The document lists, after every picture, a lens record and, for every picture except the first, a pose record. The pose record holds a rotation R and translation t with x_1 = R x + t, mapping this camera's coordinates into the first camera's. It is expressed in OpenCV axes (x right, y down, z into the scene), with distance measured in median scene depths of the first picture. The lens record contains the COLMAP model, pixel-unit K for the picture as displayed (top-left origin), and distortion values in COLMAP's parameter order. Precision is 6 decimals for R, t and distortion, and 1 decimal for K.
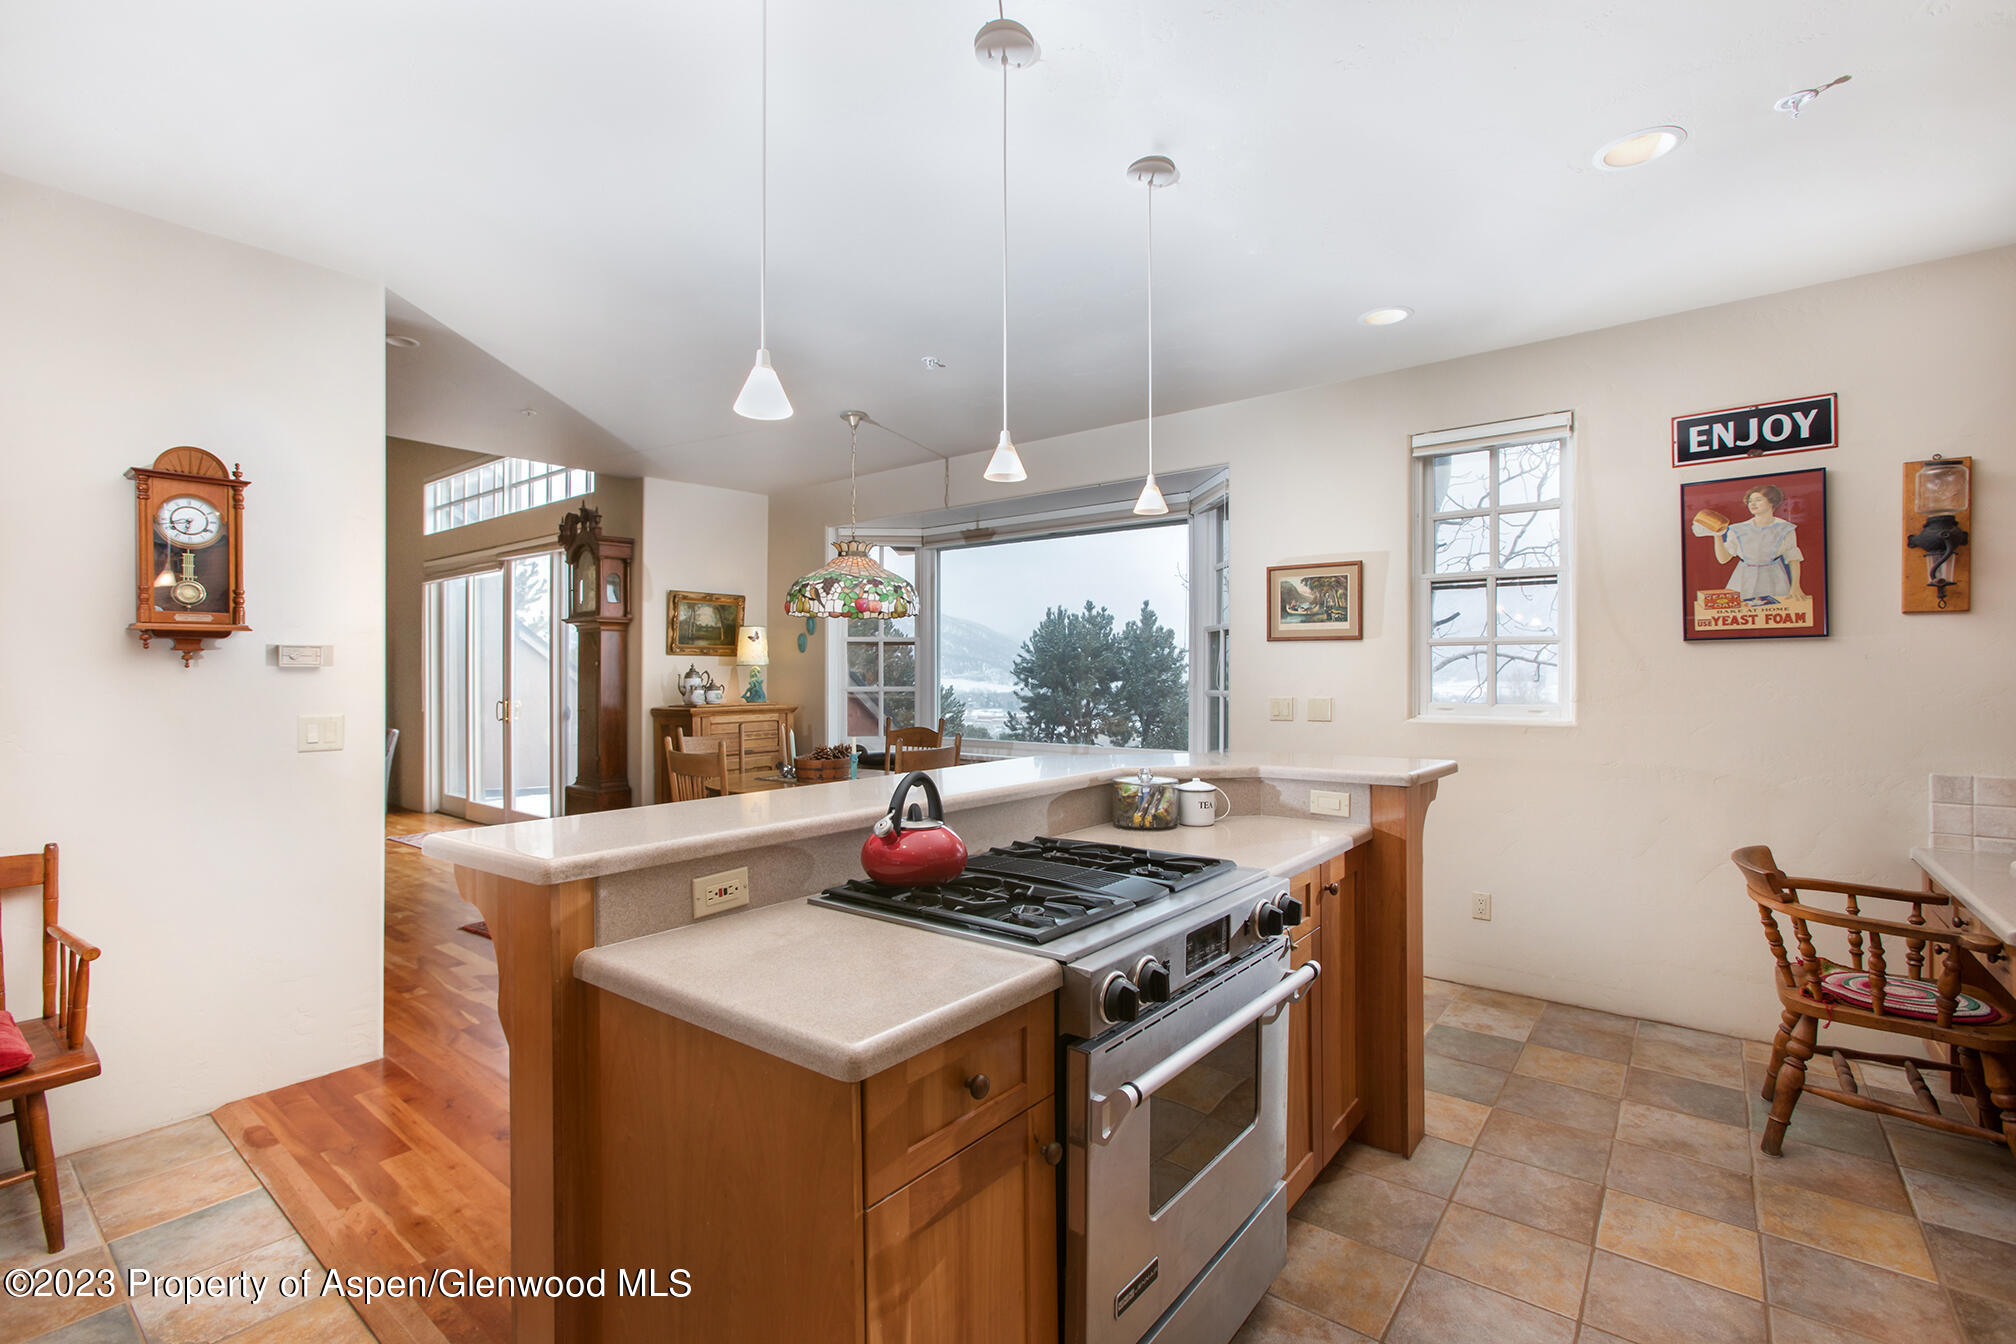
lens RADIAL K [[896.9, 0, 1001.7], [0, 896.9, 669.5], [0, 0, 1]] dist [-0.013485, 0.008320]
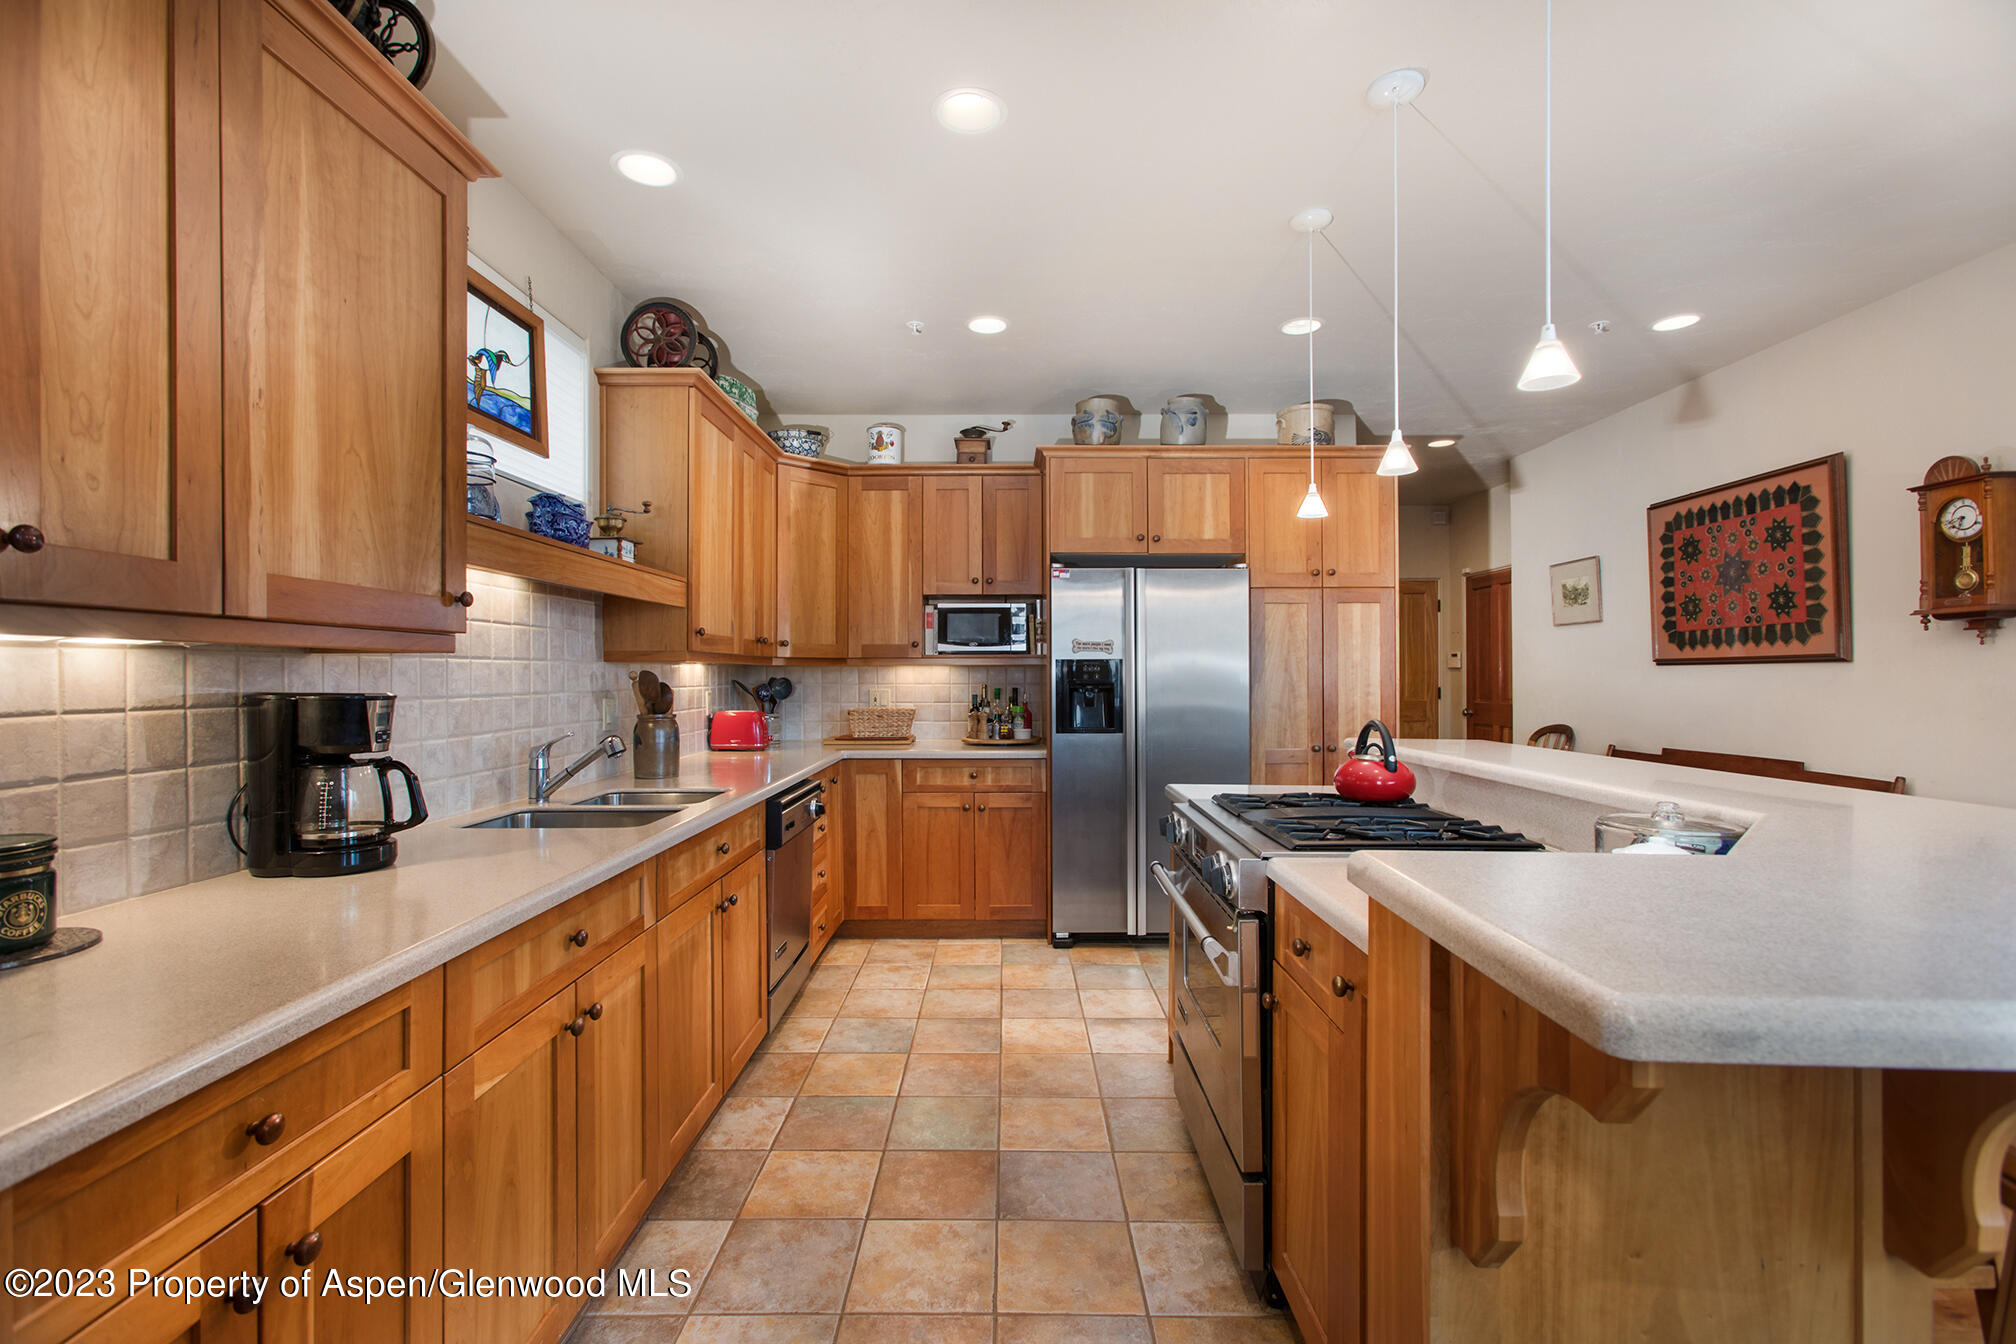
lens RADIAL K [[896.9, 0, 1007.7], [0, 896.9, 672.5], [0, 0, 1]] dist [-0.013485, 0.008320]
pose [[-0.785524, 0.000988, -0.618831, 0.686517], [0.005987, 0.999964, -0.006003, 0.029473], [0.618803, -0.008420, -0.785501, 1.010250]]
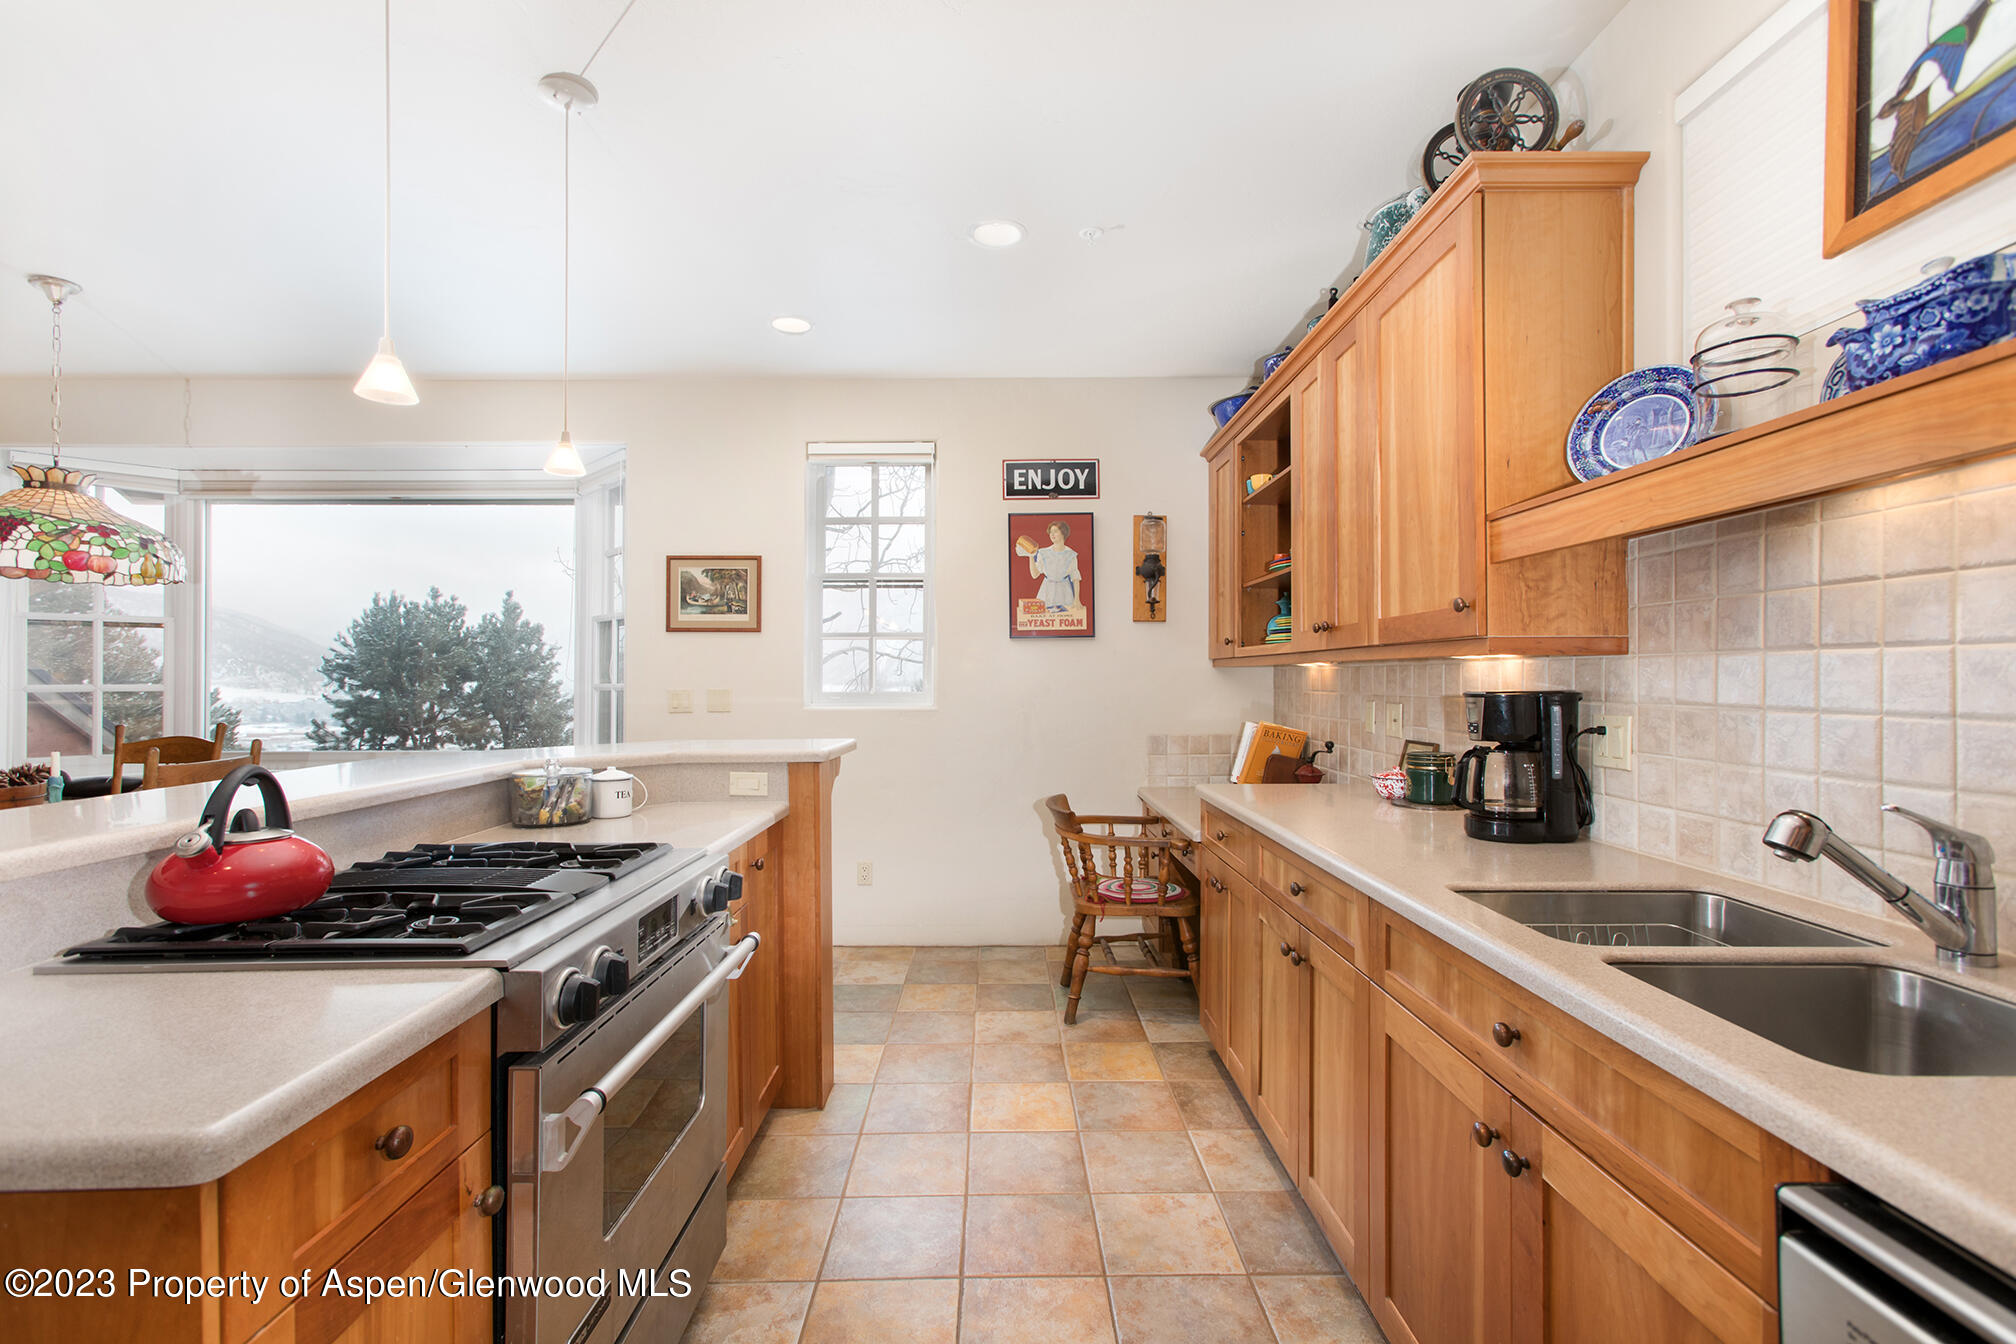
lens RADIAL K [[896.9, 0, 996.9], [0, 896.9, 673.1], [0, 0, 1]] dist [-0.013485, 0.008320]
pose [[0.784204, 0.002876, 0.620496, -0.044703], [-0.002549, 0.999996, -0.001413, 0.024881], [-0.620498, -0.000474, 0.784208, 0.028133]]
